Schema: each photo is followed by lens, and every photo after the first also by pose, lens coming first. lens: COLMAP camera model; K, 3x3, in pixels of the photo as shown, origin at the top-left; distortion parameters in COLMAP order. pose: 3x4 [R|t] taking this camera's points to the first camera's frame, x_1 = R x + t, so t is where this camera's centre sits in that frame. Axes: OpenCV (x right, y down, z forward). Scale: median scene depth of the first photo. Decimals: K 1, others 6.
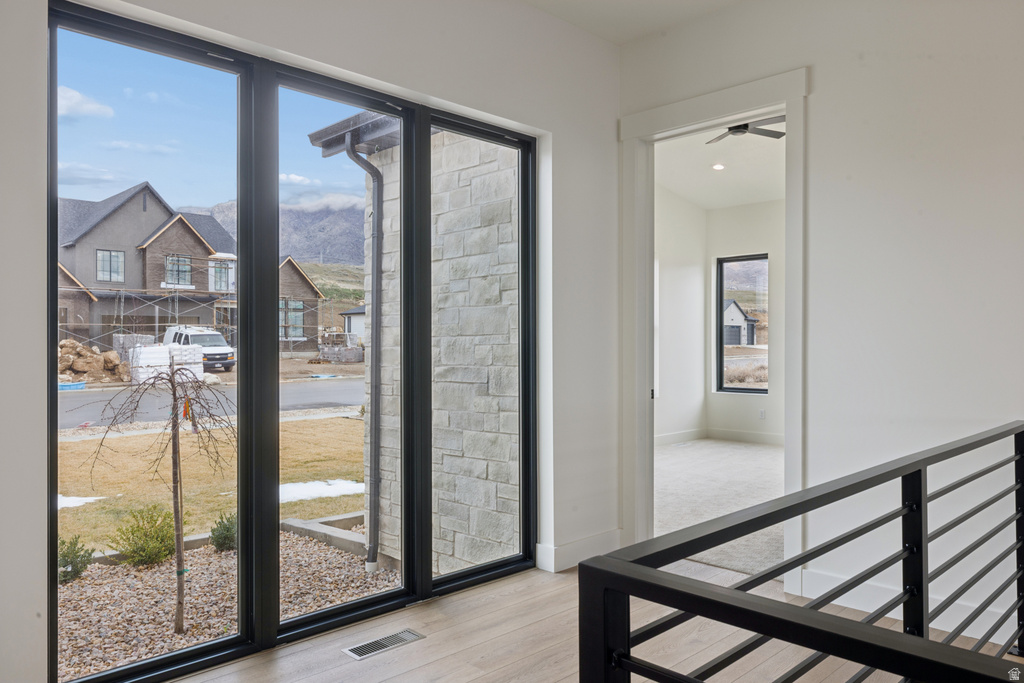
lens RADIAL K [[736.0, 0, 512.0], [0, 736.0, 341.5], [0, 0, 1]] dist [-0.001970, -0.000582]
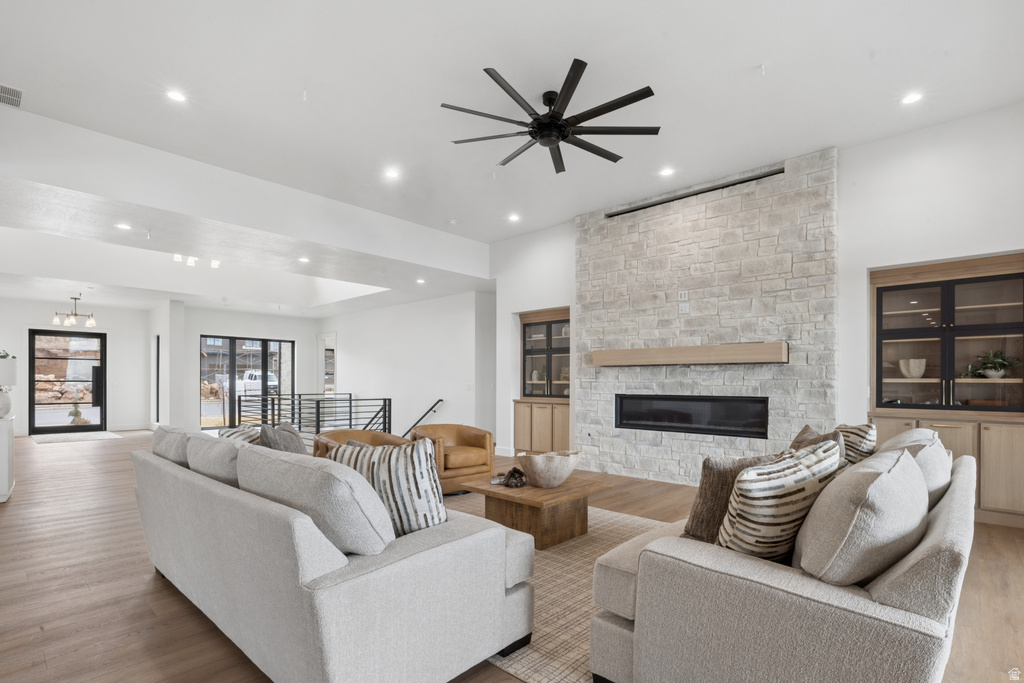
lens RADIAL K [[493.6, 0, 511.7], [0, 493.6, 384.4], [0, 0, 1]] dist [0.000389, 0.000283]
pose [[0.999168, 0.005206, 0.040450, 0.916380], [-0.005637, 0.999928, 0.010550, -0.011682], [-0.040392, -0.010769, 0.999126, -1.633025]]
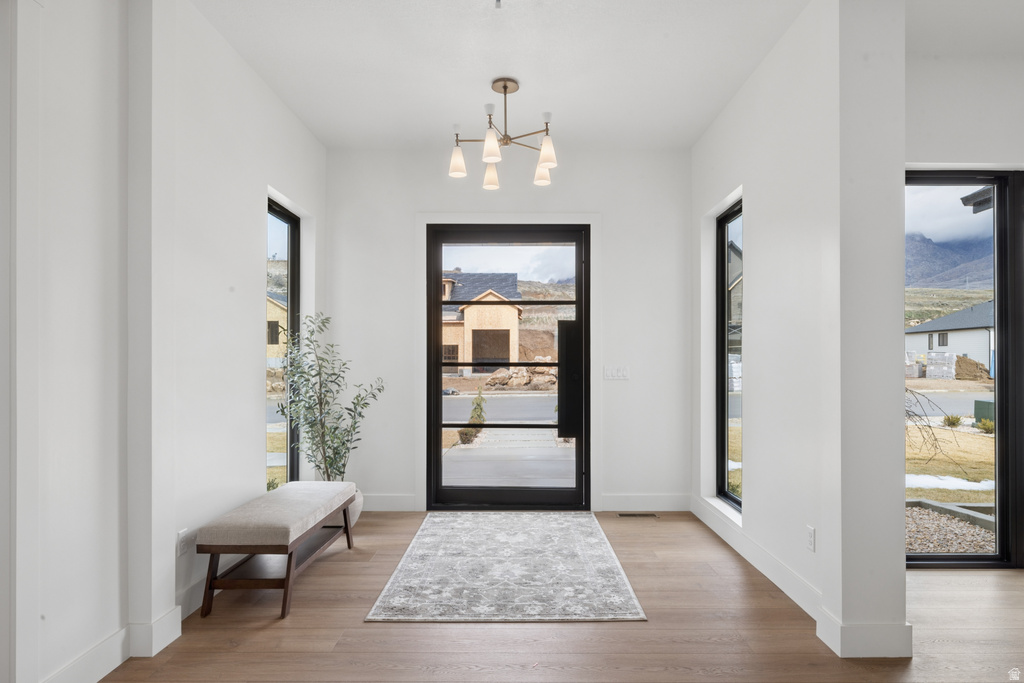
lens RADIAL K [[584.5, 0, 513.1], [0, 584.5, 356.9], [0, 0, 1]] dist [0.001156, -0.000041]
pose [[0.703564, -0.003686, -0.710622, -0.102274], [0.001199, 0.999991, -0.004000, -0.001999], [0.710631, 0.001962, 0.703562, -0.267115]]
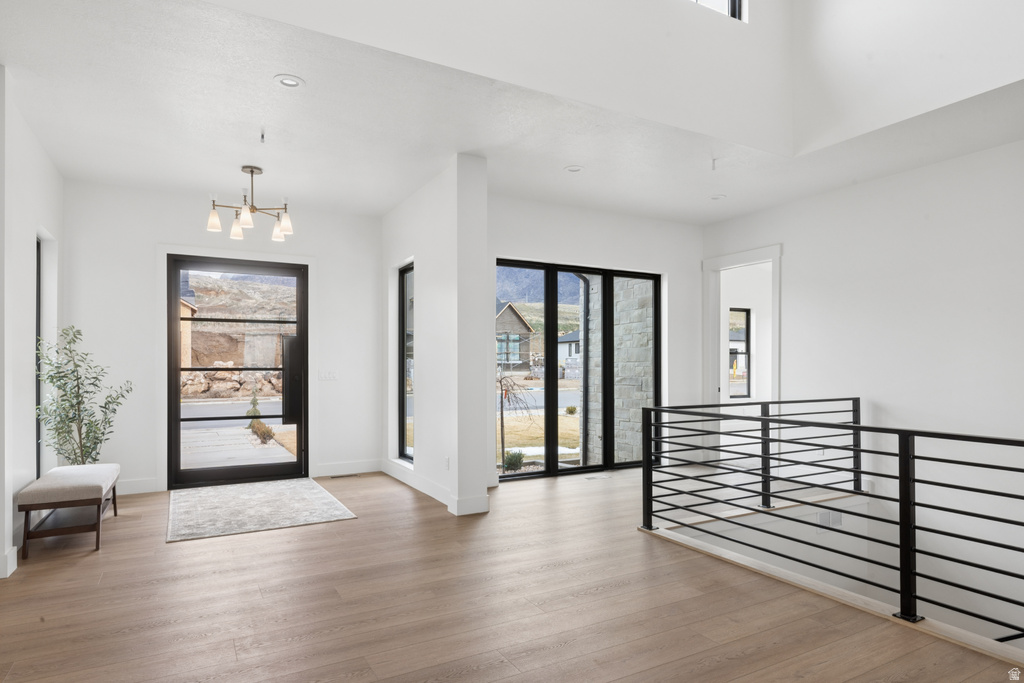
lens RADIAL K [[598.4, 0, 516.8], [0, 598.4, 365.5], [0, 0, 1]] dist [0.003953, 0.000401]
pose [[0.963816, -0.001523, -0.266562, 0.063308], [0.002422, 0.999992, 0.003042, -0.003396], [0.266556, -0.003578, 0.963813, -0.581446]]
